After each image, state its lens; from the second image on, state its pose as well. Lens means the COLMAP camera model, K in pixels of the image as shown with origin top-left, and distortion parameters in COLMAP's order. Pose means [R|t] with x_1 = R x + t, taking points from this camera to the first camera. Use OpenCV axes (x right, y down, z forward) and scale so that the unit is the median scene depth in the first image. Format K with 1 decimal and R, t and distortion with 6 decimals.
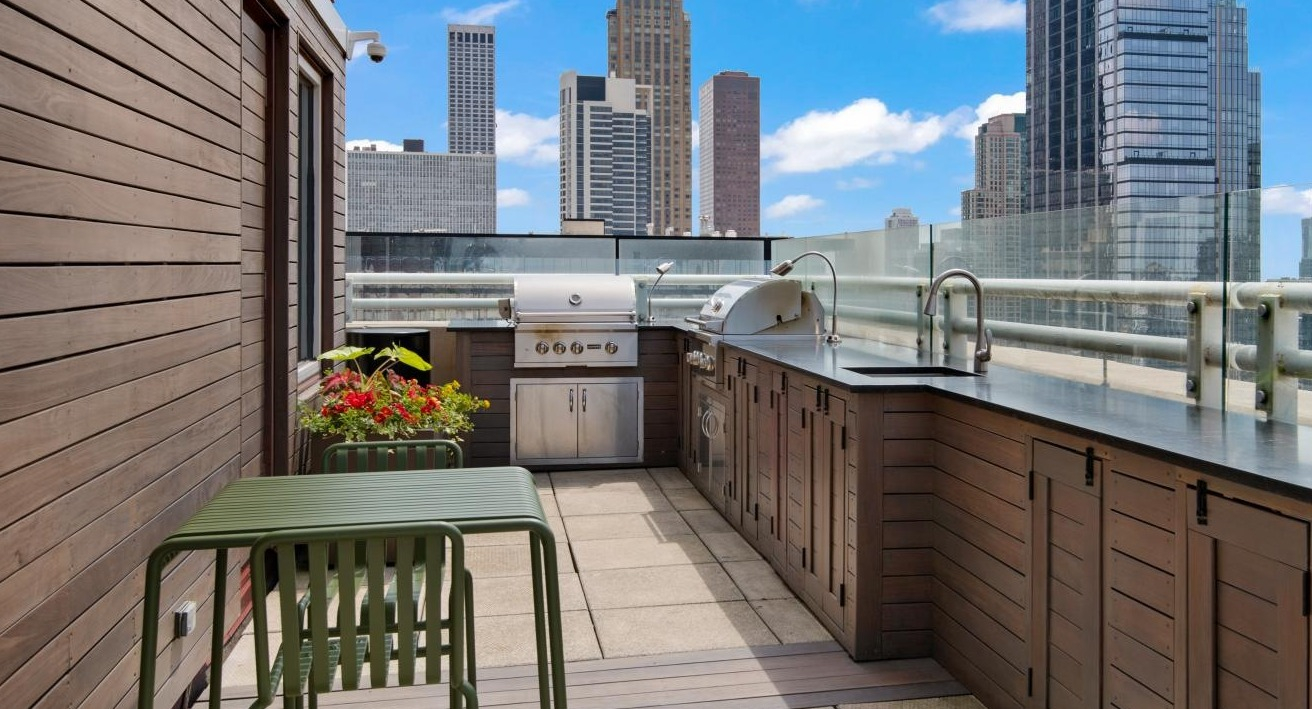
lens RADIAL K [[921.1, 0, 654.5], [0, 921.1, 270.1], [0, 0, 1]] dist [0.002852, -0.000683]
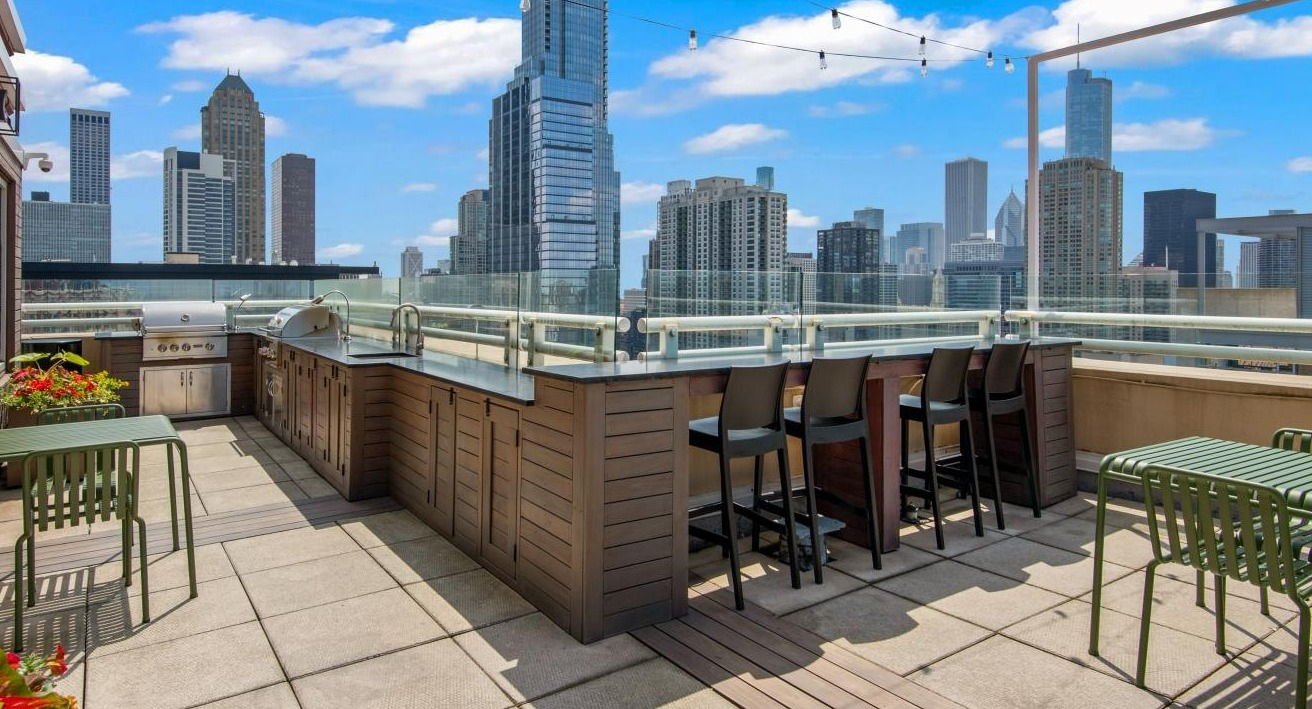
lens RADIAL K [[820.2, 0, 621.3], [0, 820.2, 273.6], [0, 0, 1]] dist [0.001857, -0.001577]
pose [[0.904157, 0.003647, 0.427185, -0.005521], [-0.015345, 0.999596, 0.023945, -0.065140], [-0.426925, -0.028205, 0.903847, -0.453281]]
